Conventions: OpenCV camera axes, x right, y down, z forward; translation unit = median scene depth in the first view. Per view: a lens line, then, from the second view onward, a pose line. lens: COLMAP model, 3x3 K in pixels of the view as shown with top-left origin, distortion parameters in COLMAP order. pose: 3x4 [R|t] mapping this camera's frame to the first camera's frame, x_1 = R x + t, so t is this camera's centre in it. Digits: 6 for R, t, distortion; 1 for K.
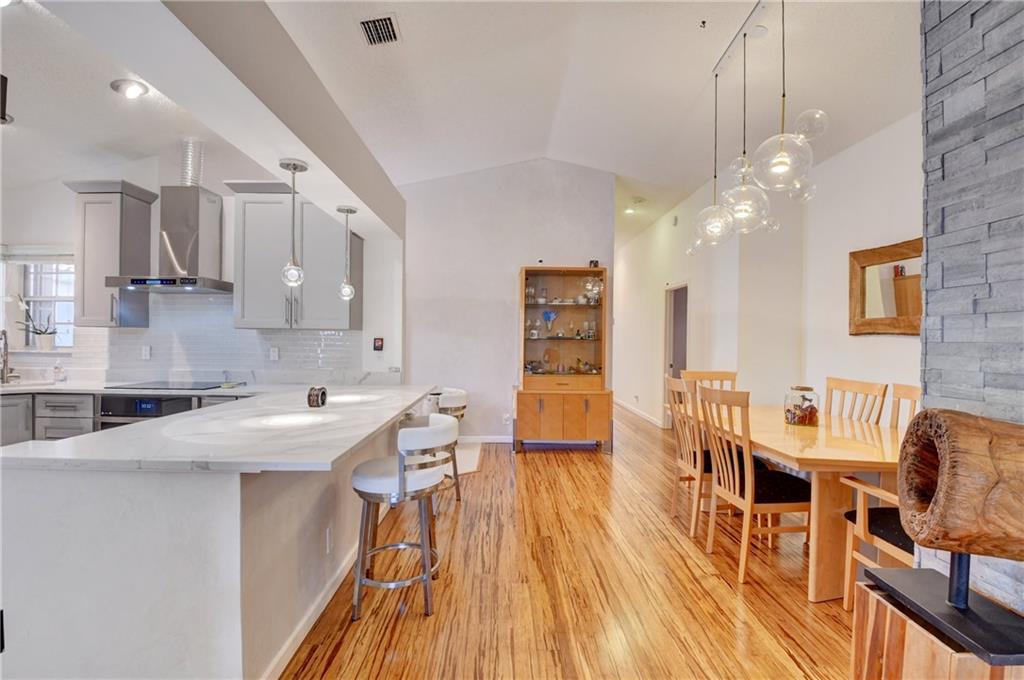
lens RADIAL K [[466.2, 0, 508.9], [0, 466.2, 341.3], [0, 0, 1]] dist [-0.012487, -0.016030]
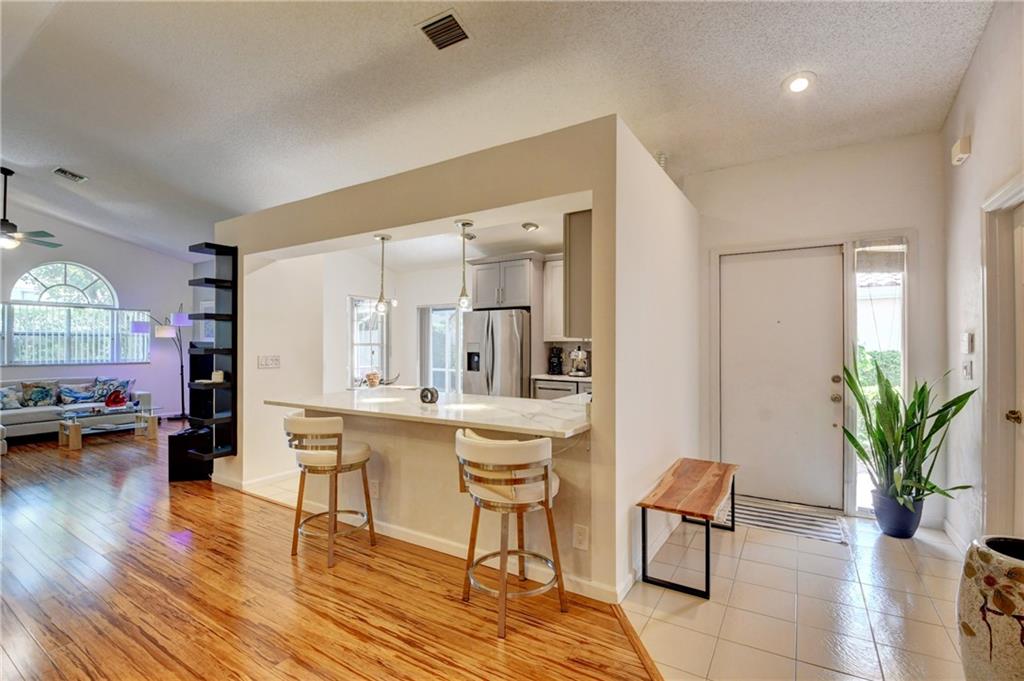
lens RADIAL K [[458.9, 0, 508.0], [0, 458.9, 342.5], [0, 0, 1]] dist [-0.000733, -0.013282]
pose [[-0.545696, -0.013831, -0.837869, 0.456444], [-0.009222, 0.999902, -0.010499, -0.010881], [0.837932, 0.001997, -0.545770, 1.672454]]
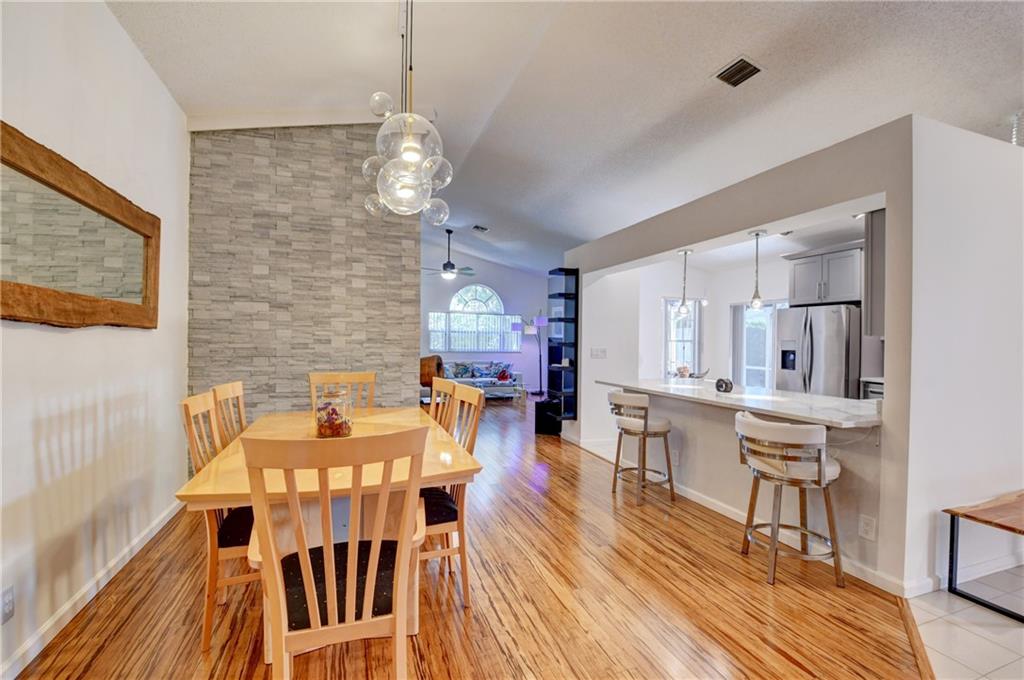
lens RADIAL K [[448.2, 0, 508.6], [0, 448.2, 339.4], [0, 0, 1]] dist [0.015822, -0.026274]
pose [[-0.950590, -0.021517, -0.309704, 0.595105], [-0.023084, 0.999733, 0.001396, -0.008971], [0.309591, 0.008476, -0.950832, 1.916361]]
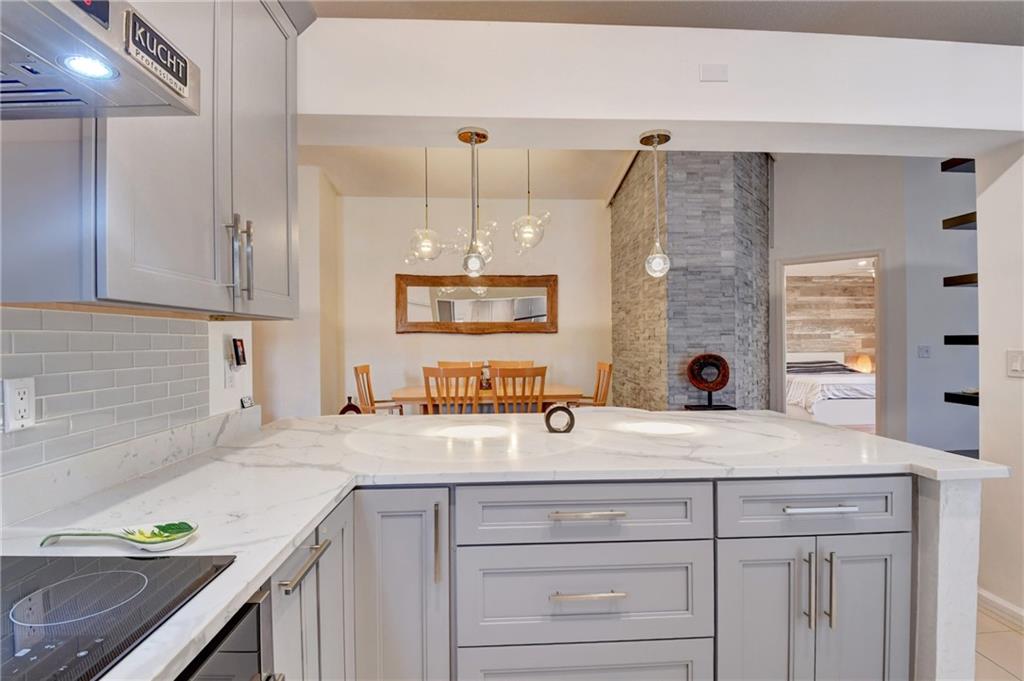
lens RADIAL K [[466.2, 0, 508.9], [0, 466.2, 341.8], [0, 0, 1]] dist [-0.012487, -0.016030]
pose [[-0.030472, -0.015914, 0.999409, -0.980435], [0.011468, 0.999802, 0.016270, -0.008831], [-0.999470, 0.011957, -0.030283, 0.981225]]
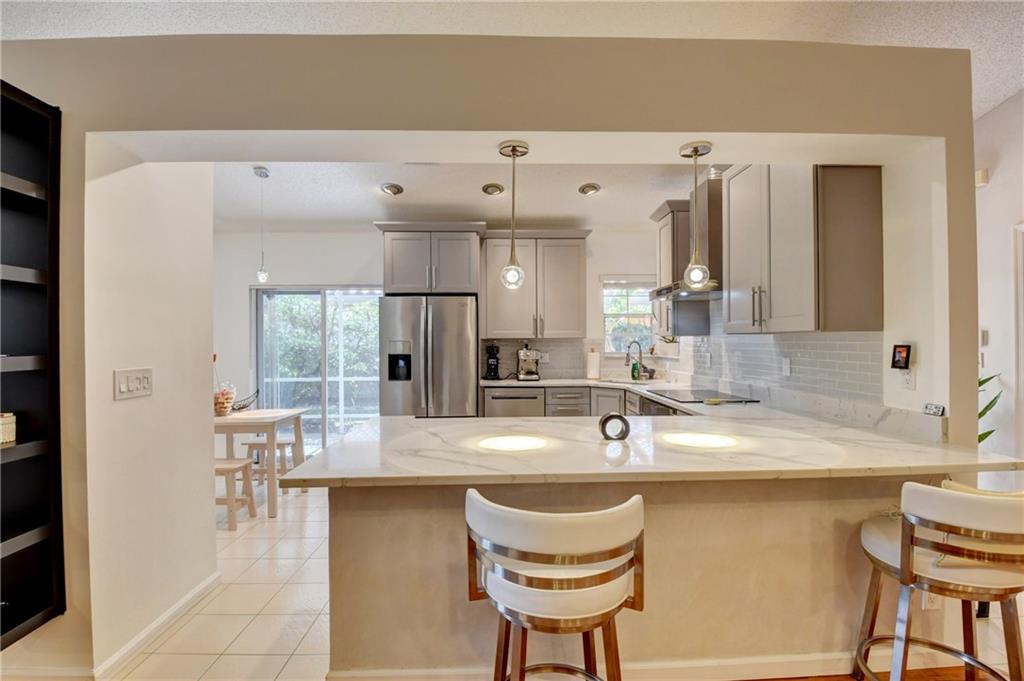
lens RADIAL K [[466.2, 0, 508.9], [0, 466.2, 341.8], [0, 0, 1]] dist [-0.012487, -0.016030]
pose [[0.003746, -0.011046, -0.999932, 0.296845], [0.003860, 0.999932, -0.011031, -0.008370], [0.999986, -0.003819, 0.003788, 0.738032]]
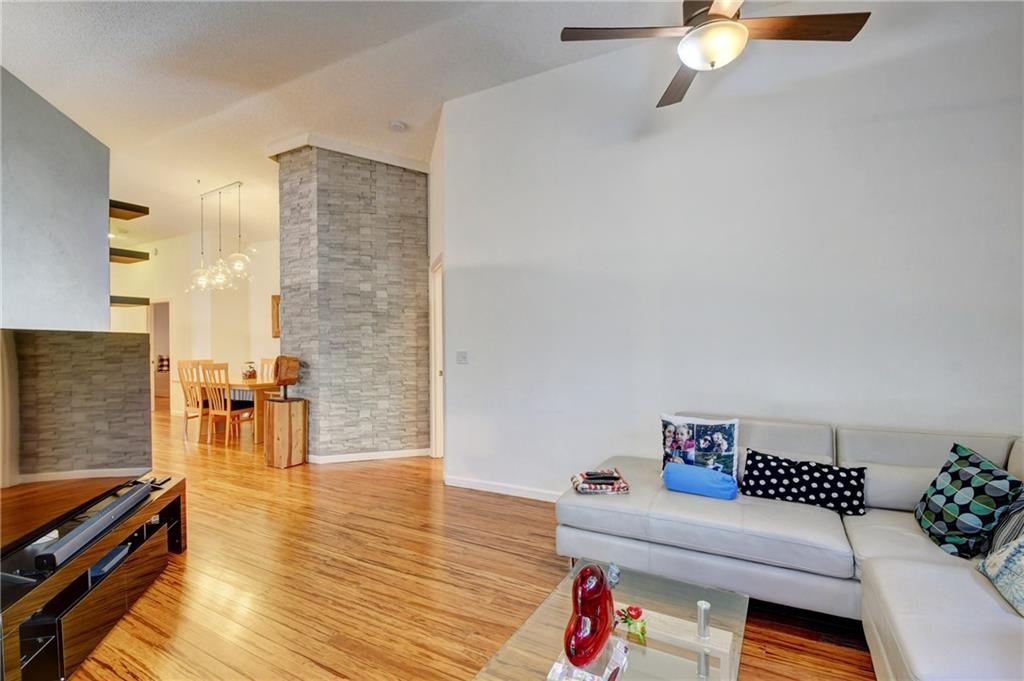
lens RADIAL K [[466.2, 0, 508.9], [0, 466.2, 341.8], [0, 0, 1]] dist [-0.012487, -0.016030]
pose [[0.476844, -0.019041, 0.878781, -0.727443], [0.018652, 0.999759, 0.011541, 0.000222], [-0.878790, 0.010888, 0.477085, -1.158516]]
